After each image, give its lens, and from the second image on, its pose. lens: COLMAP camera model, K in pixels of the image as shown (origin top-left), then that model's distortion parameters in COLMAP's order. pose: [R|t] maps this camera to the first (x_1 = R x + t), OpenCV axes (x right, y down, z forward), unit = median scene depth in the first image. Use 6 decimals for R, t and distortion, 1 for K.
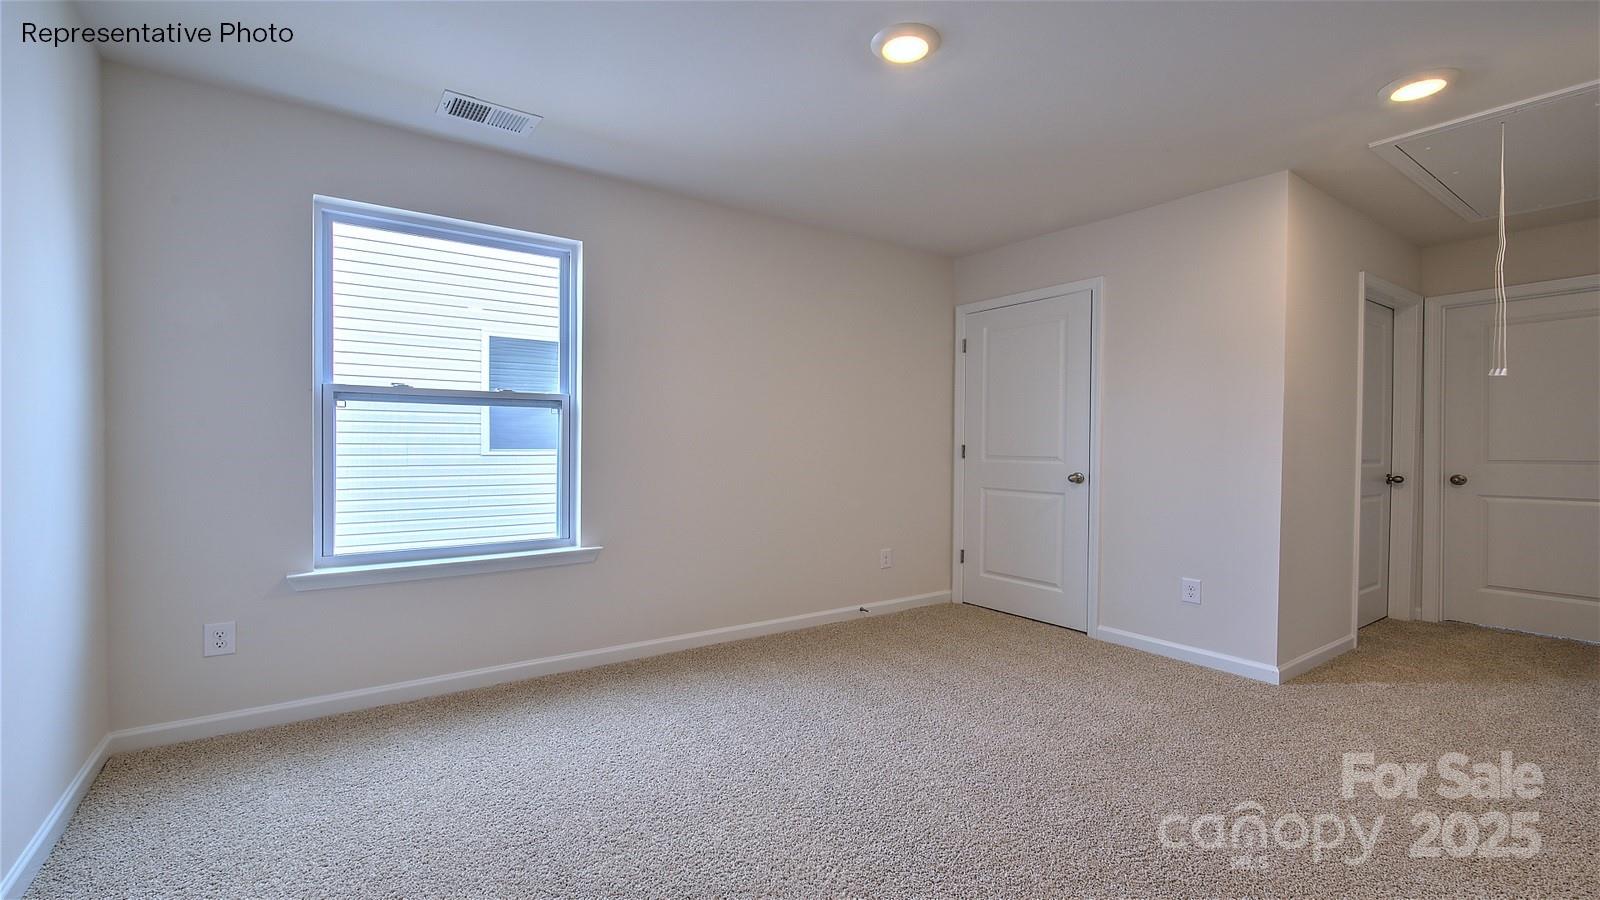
lens RADIAL K [[688.2, 0, 845.4], [0, 688.2, 455.8], [0, 0, 1]] dist [0.000786, 0.000236]
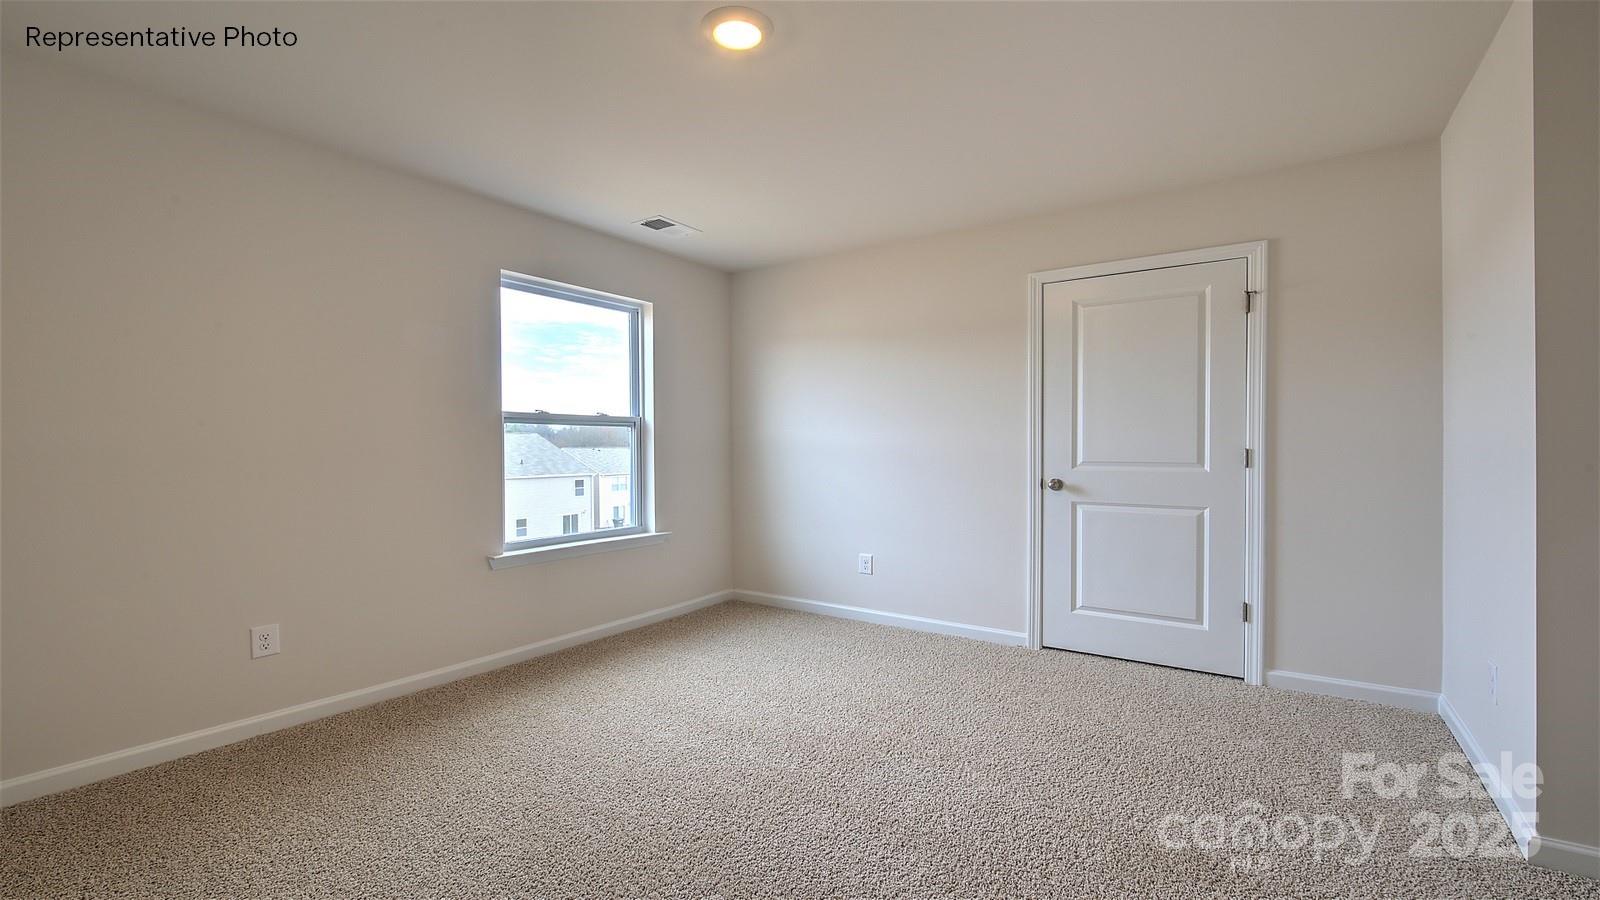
lens RADIAL K [[715.6, 0, 800.0], [0, 715.6, 450.0], [0, 0, 1]] dist [0.000399, 0.000014]
pose [[0.949995, -0.014627, 0.311922, -0.549002], [0.019903, 0.999708, -0.013739, -0.001702], [-0.311630, 0.019260, 0.950008, -0.399685]]
